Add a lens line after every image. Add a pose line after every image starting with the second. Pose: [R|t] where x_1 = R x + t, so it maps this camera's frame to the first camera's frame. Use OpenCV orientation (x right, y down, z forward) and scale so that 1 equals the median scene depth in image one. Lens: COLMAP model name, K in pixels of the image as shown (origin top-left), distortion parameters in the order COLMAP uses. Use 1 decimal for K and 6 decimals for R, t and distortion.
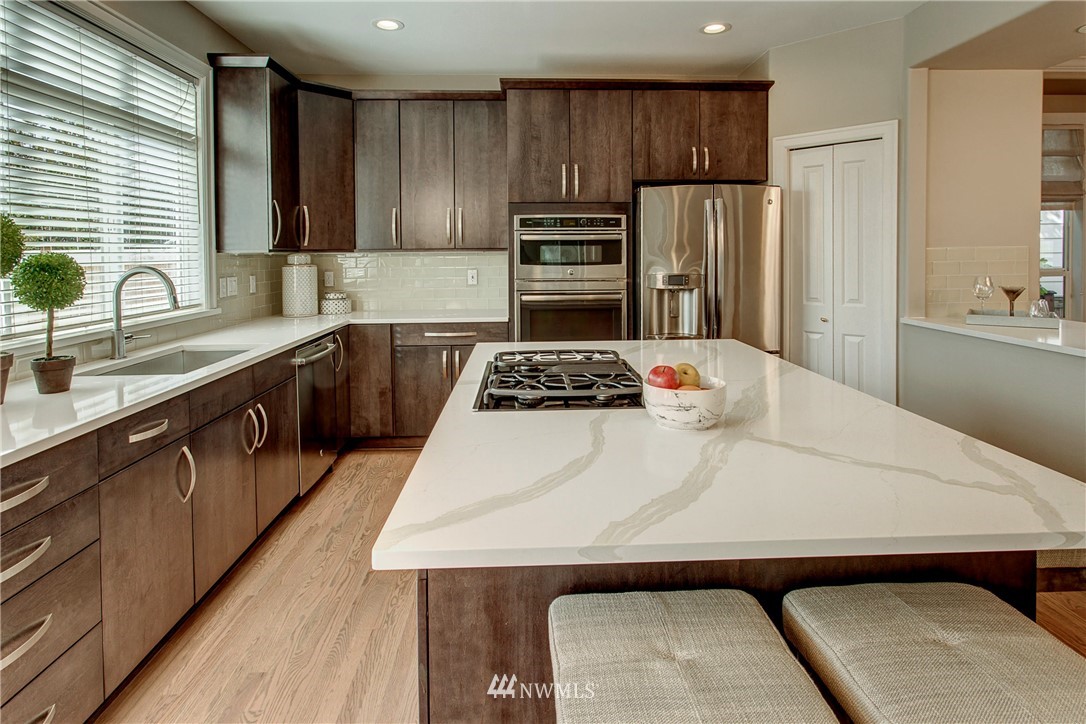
lens RADIAL K [[624.1, 0, 540.1], [0, 624.1, 290.6], [0, 0, 1]] dist [-0.011619, 0.000071]
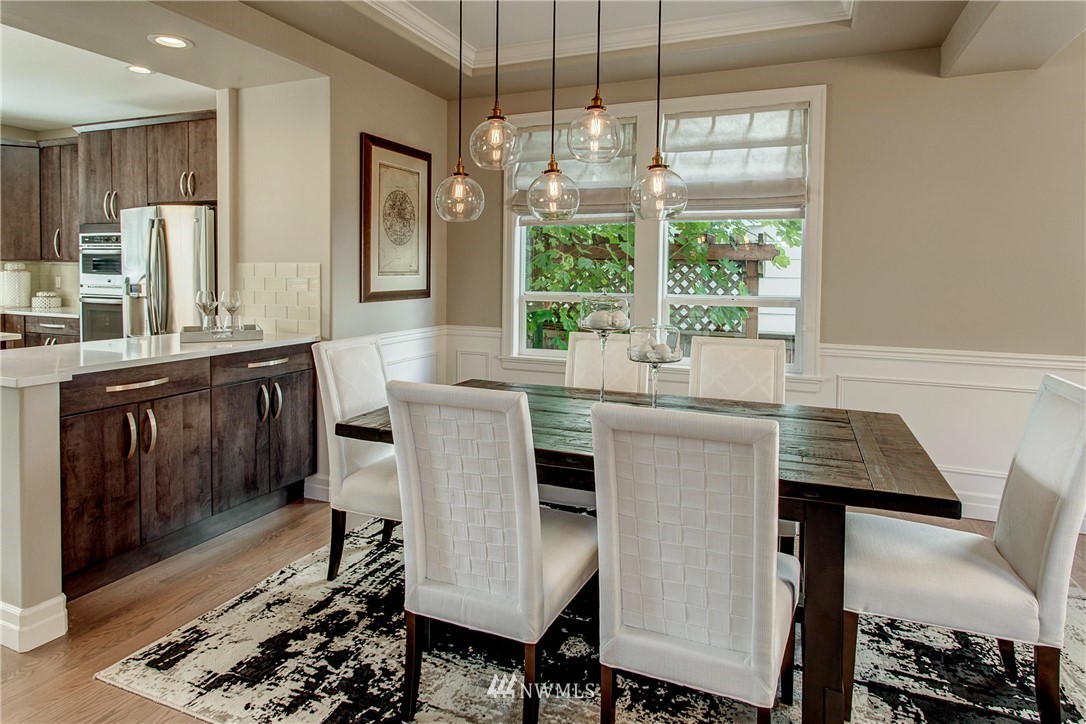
lens RADIAL K [[624.1, 0, 550.2], [0, 624.1, 305.4], [0, 0, 1]] dist [-0.011619, 0.000071]
pose [[0.908681, 0.043566, -0.415213, 1.334136], [-0.045323, 0.998957, 0.005626, -0.026510], [0.415025, 0.013707, 0.909707, 0.259503]]
